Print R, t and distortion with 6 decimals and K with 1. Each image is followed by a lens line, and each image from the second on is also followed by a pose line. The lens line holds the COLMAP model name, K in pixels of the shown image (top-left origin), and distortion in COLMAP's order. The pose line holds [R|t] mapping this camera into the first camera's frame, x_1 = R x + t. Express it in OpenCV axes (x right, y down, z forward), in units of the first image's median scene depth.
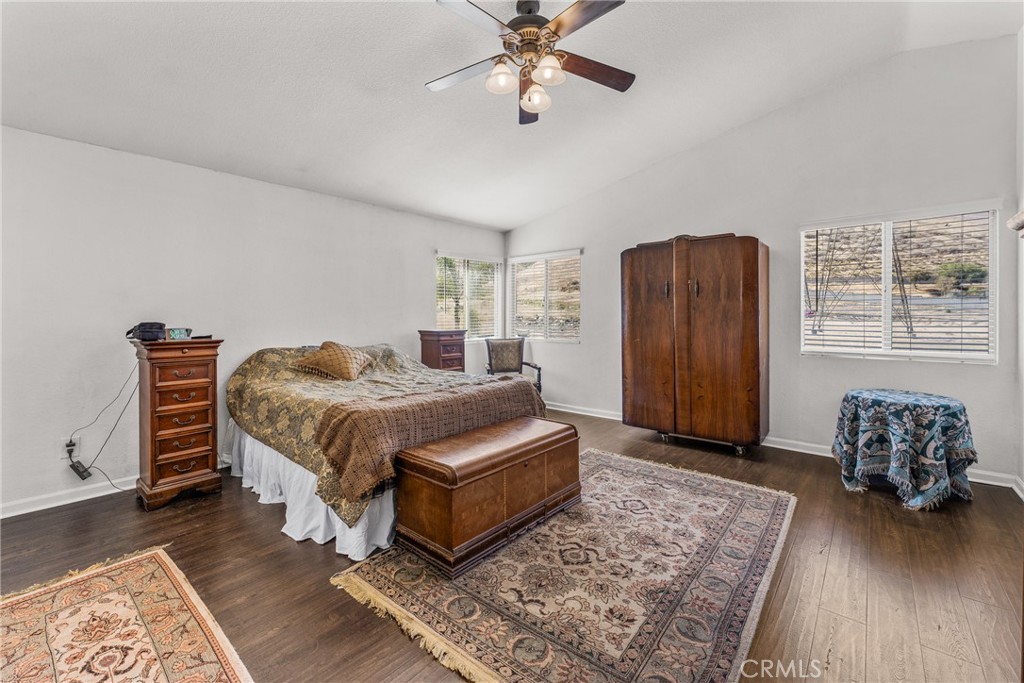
lens RADIAL K [[418.8, 0, 512.2], [0, 418.8, 317.5], [0, 0, 1]] dist [0.000382, -0.000055]
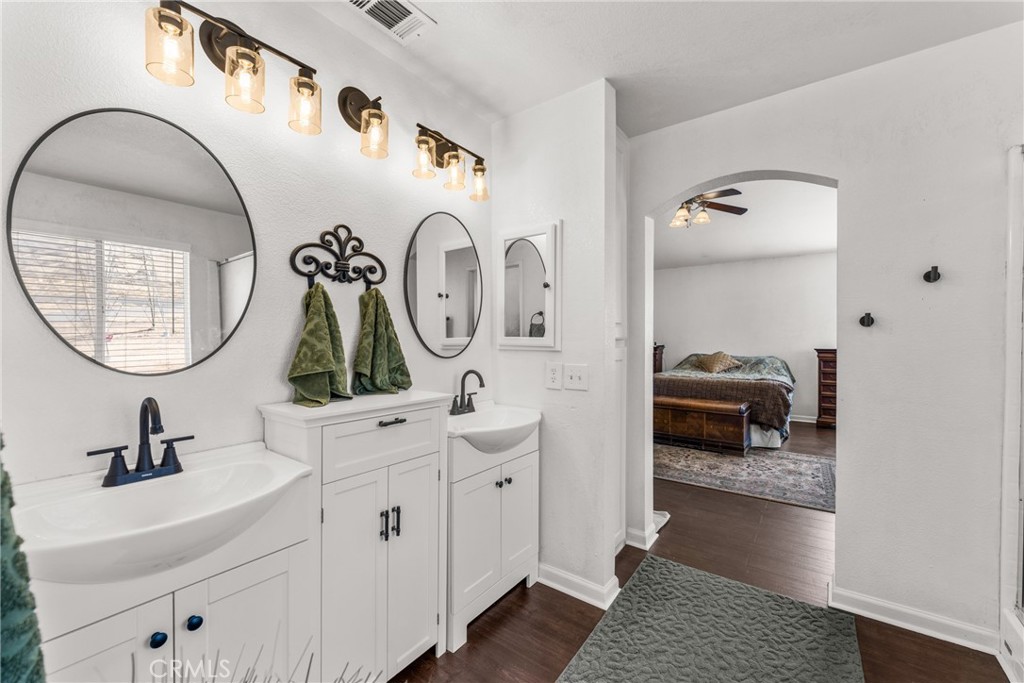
lens RADIAL K [[418.8, 0, 516.1], [0, 418.8, 343.3], [0, 0, 1]] dist [0.000382, -0.000055]
pose [[0.076442, 0.013883, -0.996977, 1.866085], [-0.004560, 0.999897, 0.013574, 0.004237], [0.997064, 0.003508, 0.076498, 0.057671]]
